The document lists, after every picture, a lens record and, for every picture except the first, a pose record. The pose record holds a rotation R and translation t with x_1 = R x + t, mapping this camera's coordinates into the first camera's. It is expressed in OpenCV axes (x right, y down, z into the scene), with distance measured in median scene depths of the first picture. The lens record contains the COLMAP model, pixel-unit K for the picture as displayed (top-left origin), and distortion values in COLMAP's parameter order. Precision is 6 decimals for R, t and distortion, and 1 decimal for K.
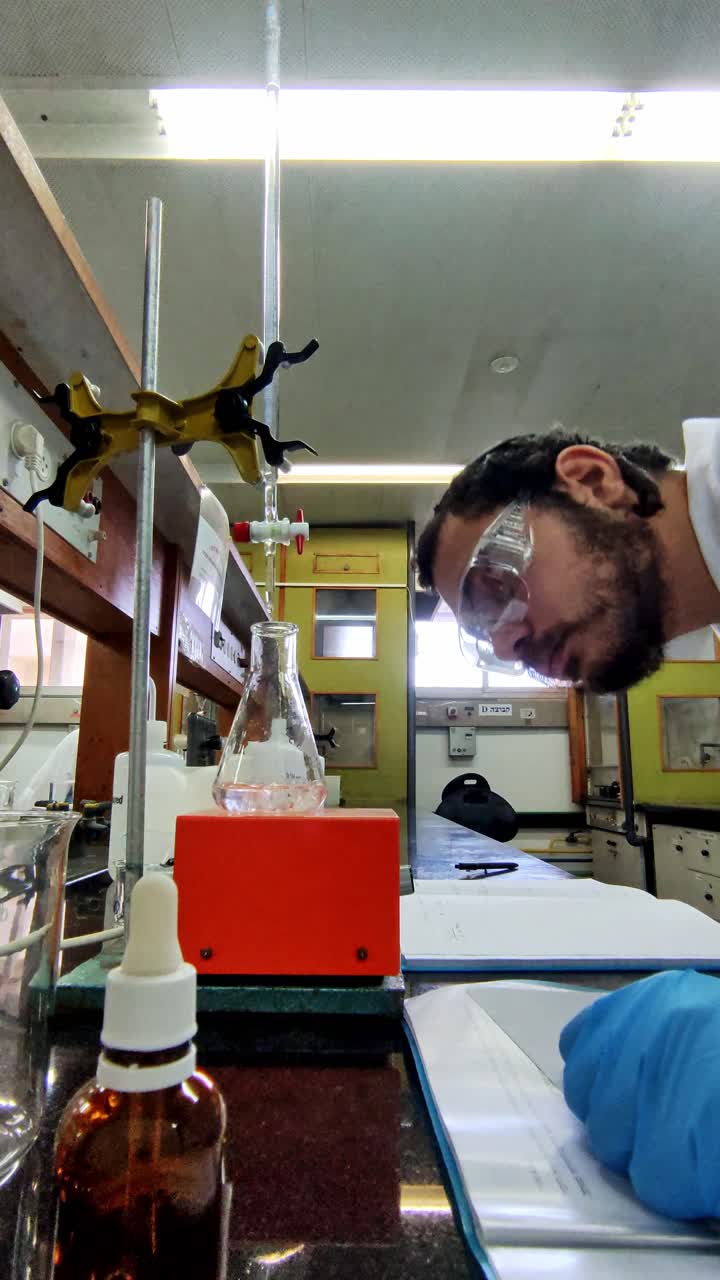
lens RADIAL K [[510.3, 0, 359.6], [0, 510.3, 739.9], [0, 0, 1]] dist [0.066435, 0.000016]
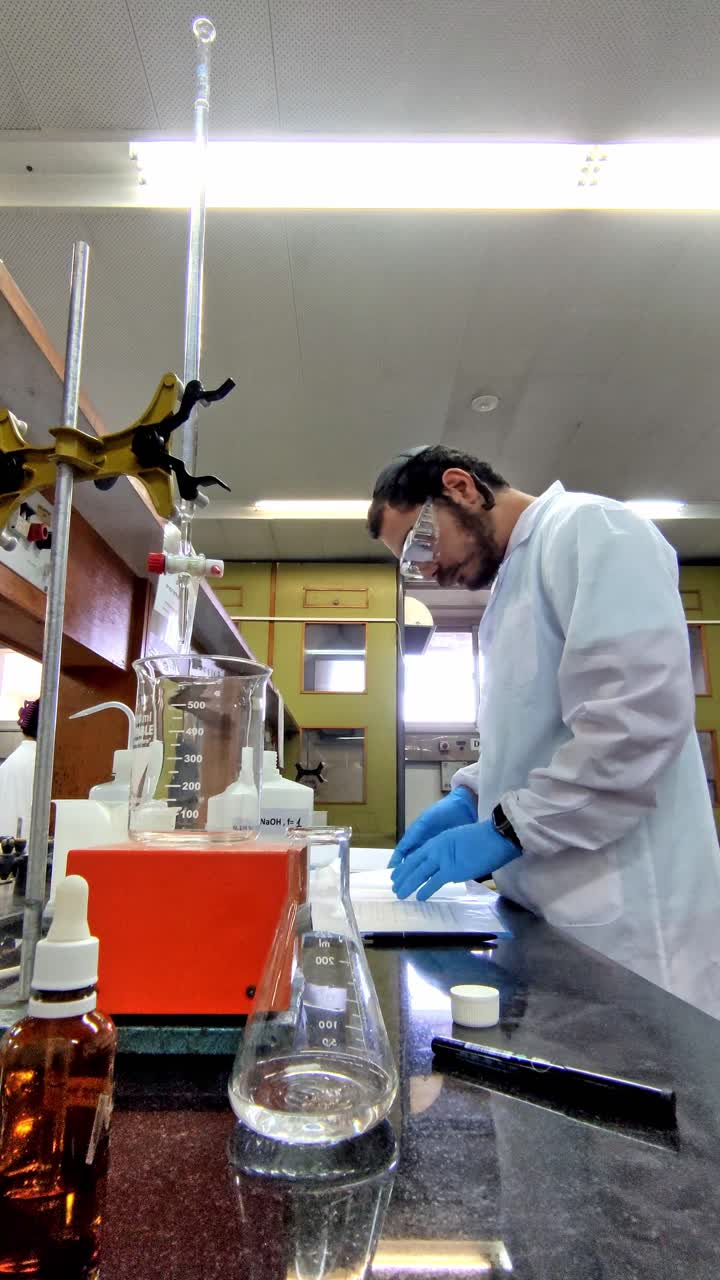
lens RADIAL K [[516.0, 0, 359.1], [0, 516.0, 760.4], [0, 0, 1]] dist [0.069938, 0.000017]
pose [[0.999980, 0.000672, -0.006212, 0.153413], [-0.000845, 0.999611, -0.027872, 0.002998], [0.006191, 0.027877, 0.999592, -0.003488]]
